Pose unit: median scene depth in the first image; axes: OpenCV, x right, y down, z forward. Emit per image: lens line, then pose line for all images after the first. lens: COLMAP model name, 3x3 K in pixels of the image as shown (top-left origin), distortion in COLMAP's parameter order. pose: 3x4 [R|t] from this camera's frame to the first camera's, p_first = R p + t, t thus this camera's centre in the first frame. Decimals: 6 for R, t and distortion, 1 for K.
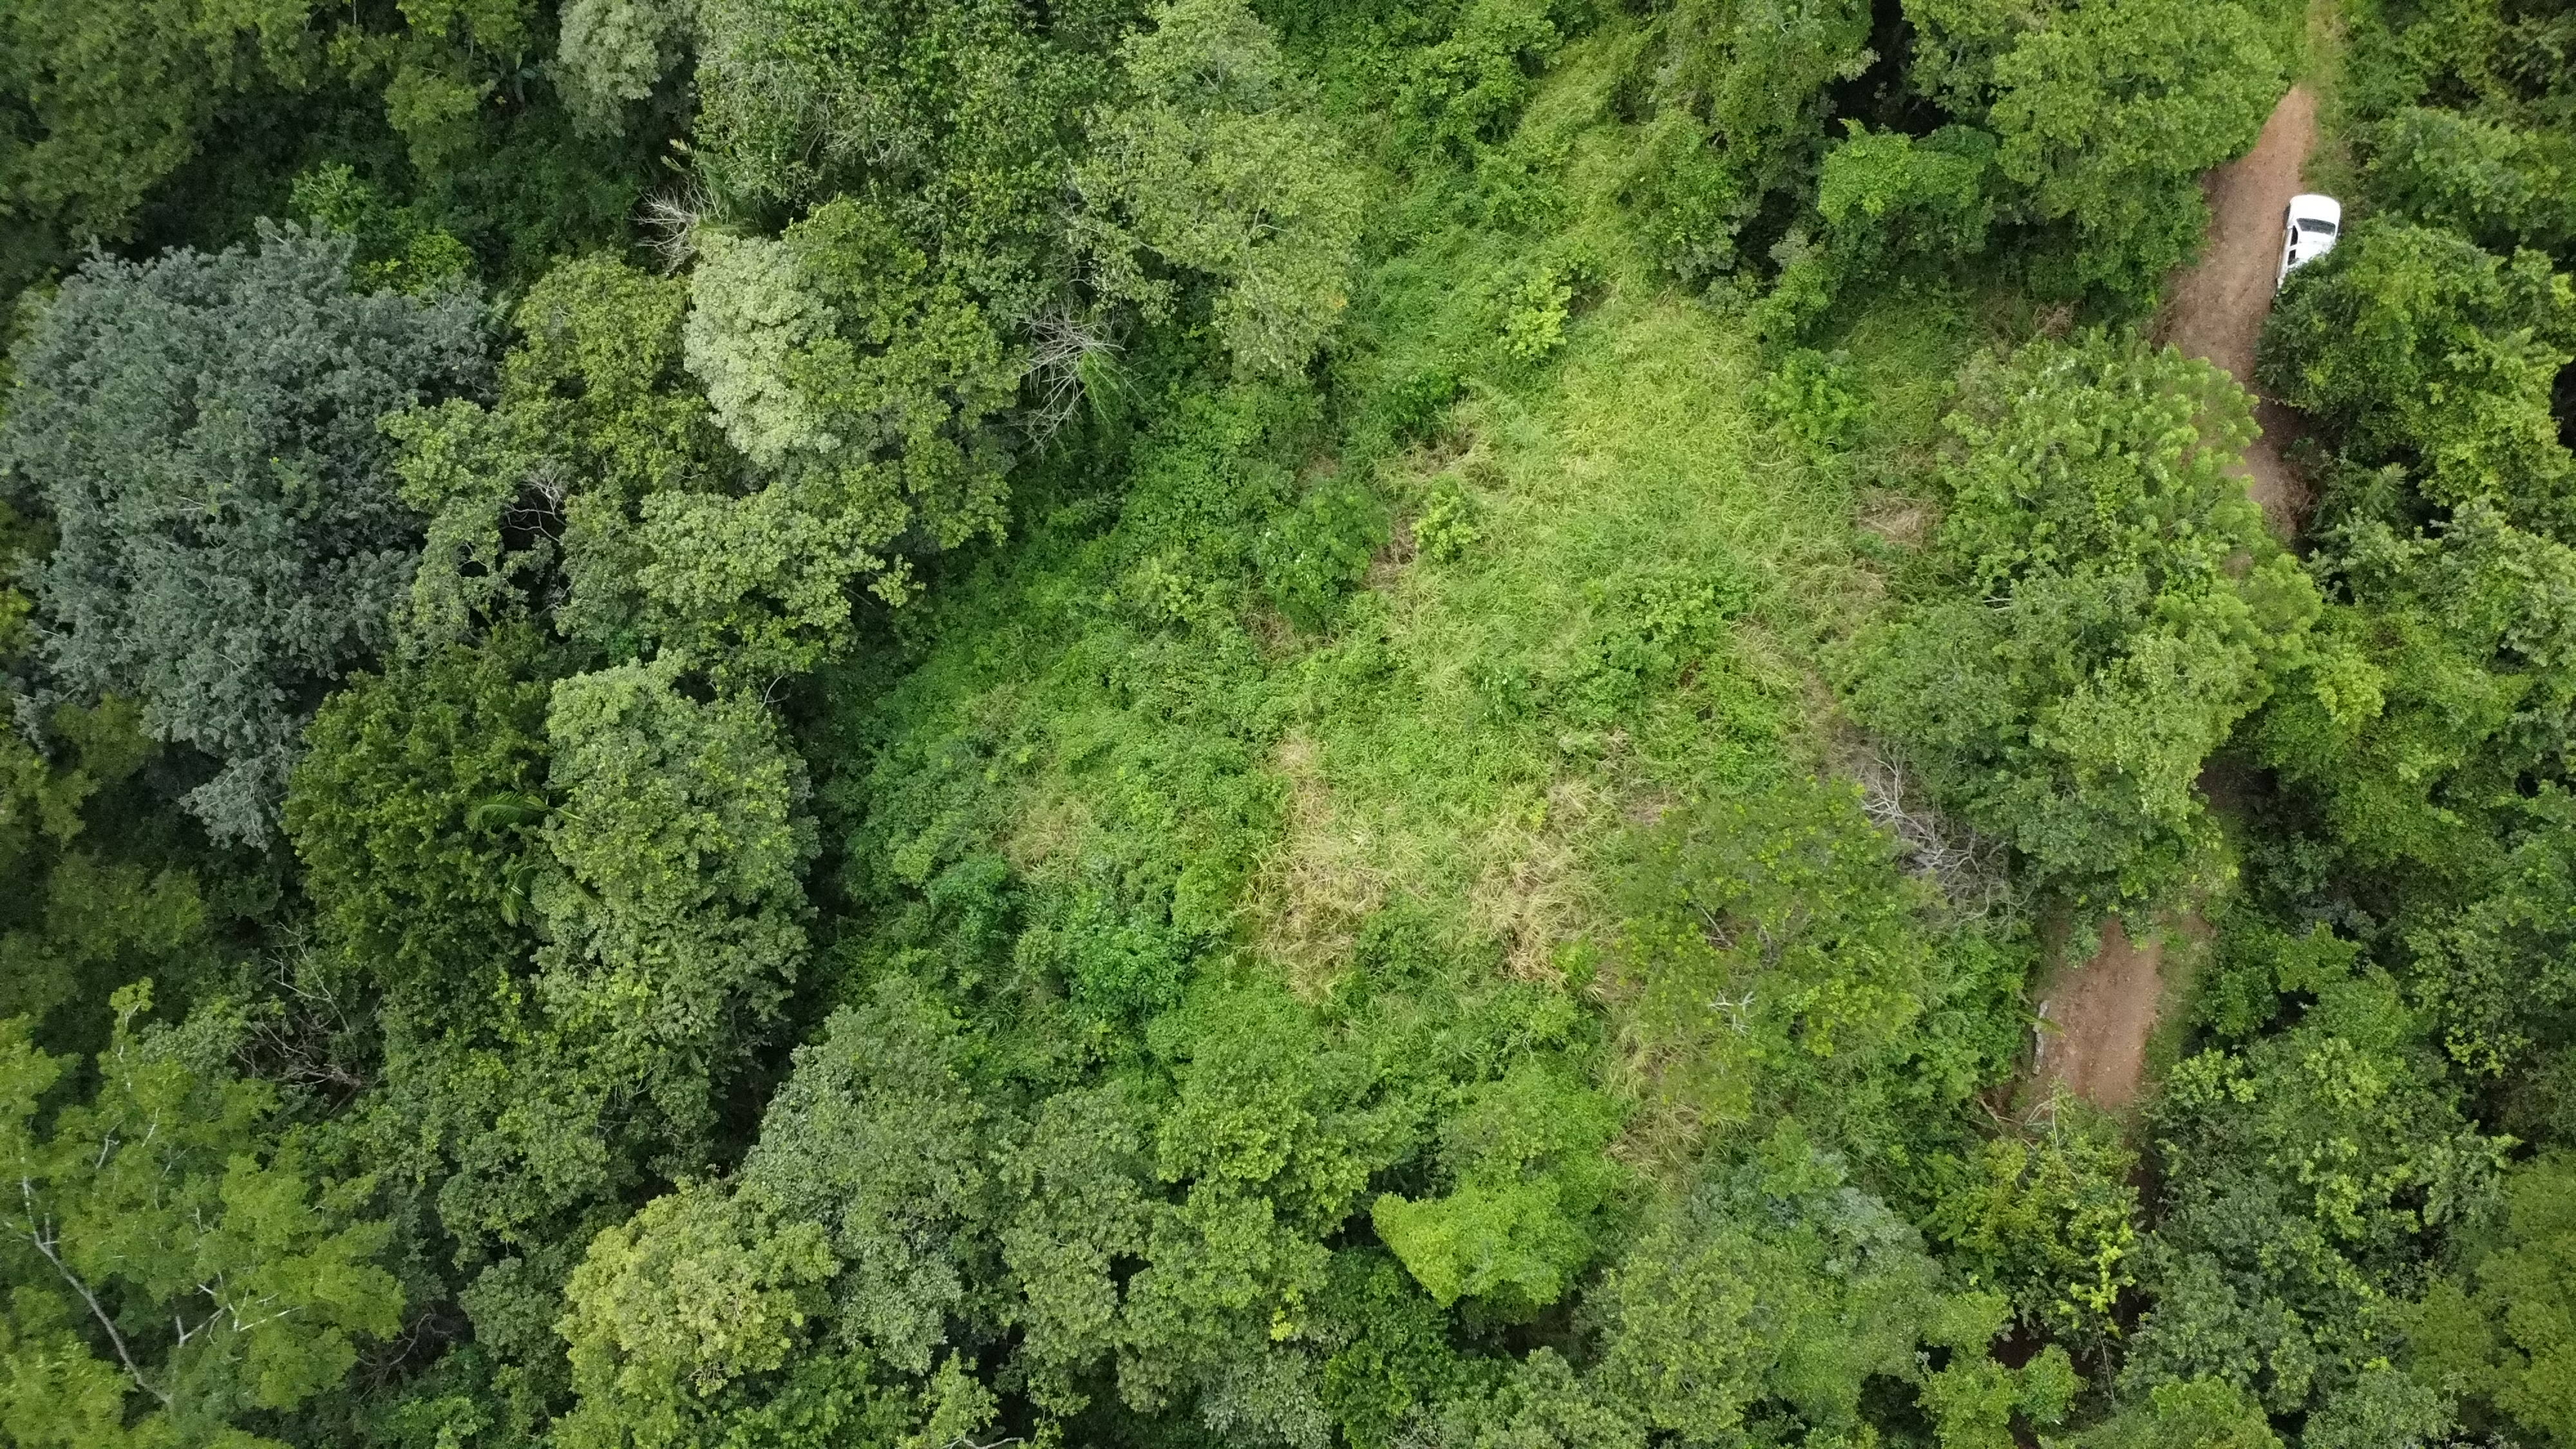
lens RADIAL K [[1806.3, 0, 1290.0], [0, 1806.3, 726.5], [0, 0, 1]] dist [-0.057055, -0.003512]
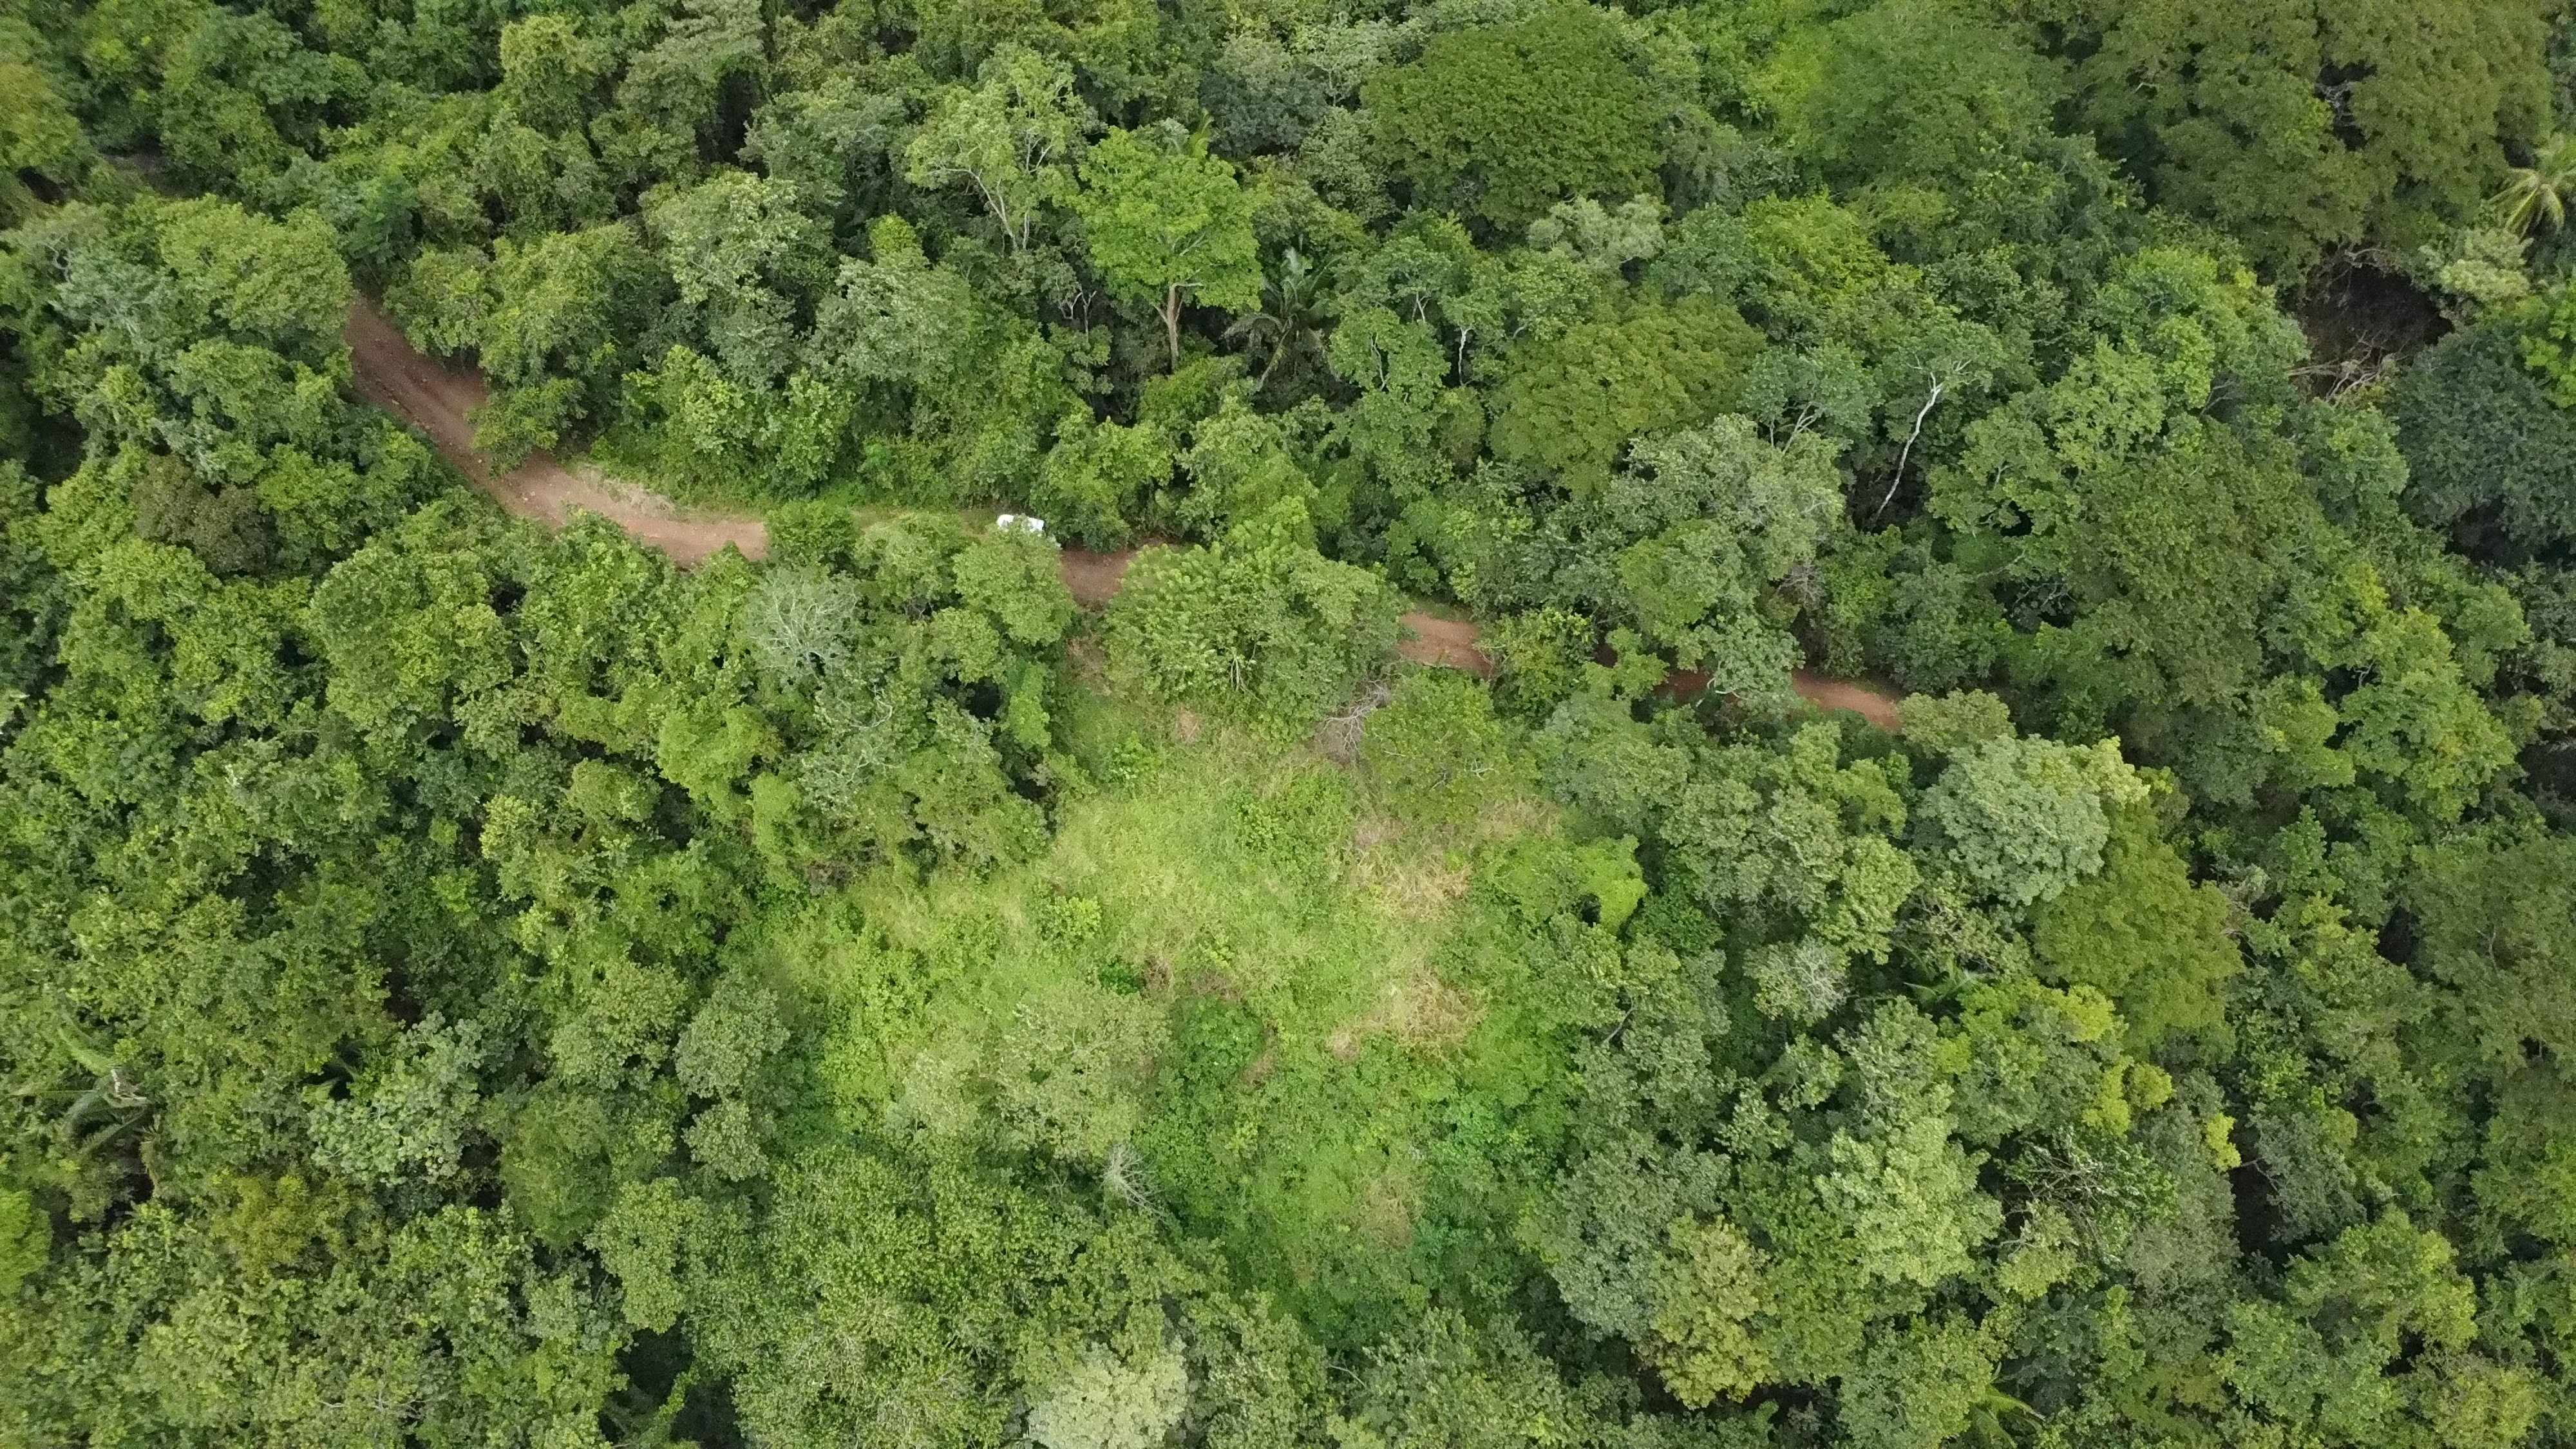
lens RADIAL K [[1806.3, 0, 1285.5], [0, 1806.3, 724.6], [0, 0, 1]] dist [-0.057055, -0.003512]
pose [[-0.103895, -0.866139, 0.488885, -0.621580], [0.967696, 0.025500, 0.250827, -0.517169], [-0.229718, 0.499152, 0.835510, -0.619227]]
